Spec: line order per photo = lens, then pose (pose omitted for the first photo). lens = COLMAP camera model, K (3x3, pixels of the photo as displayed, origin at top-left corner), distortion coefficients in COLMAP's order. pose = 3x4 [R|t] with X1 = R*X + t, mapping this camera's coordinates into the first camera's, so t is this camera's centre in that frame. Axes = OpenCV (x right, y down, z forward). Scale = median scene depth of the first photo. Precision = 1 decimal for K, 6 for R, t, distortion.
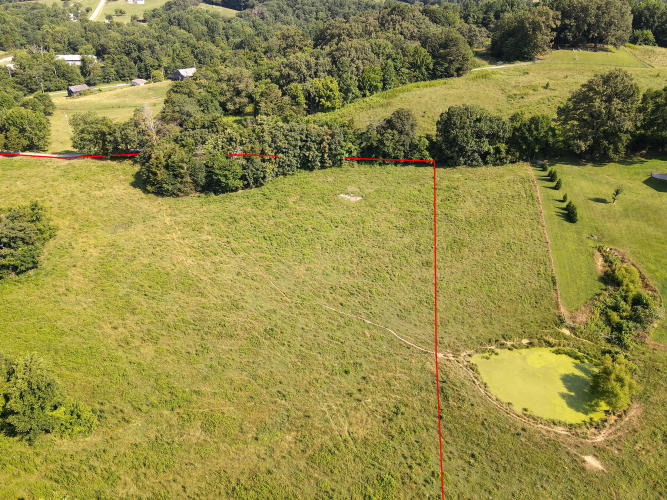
lens RADIAL K [[481.0, 0, 333.1], [0, 481.0, 249.9], [0, 0, 1]] dist [0.018713, -0.014943]
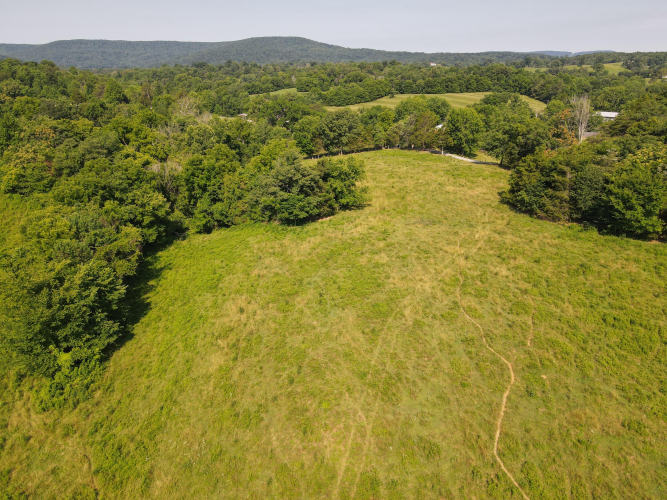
lens RADIAL K [[481.0, 0, 332.1], [0, 481.0, 251.6], [0, 0, 1]] dist [0.018713, -0.014943]
pose [[0.498968, 0.296024, -0.814494, 0.063999], [-0.423861, 0.903127, 0.068575, -0.001831], [0.755892, 0.311016, 0.576105, 0.461267]]
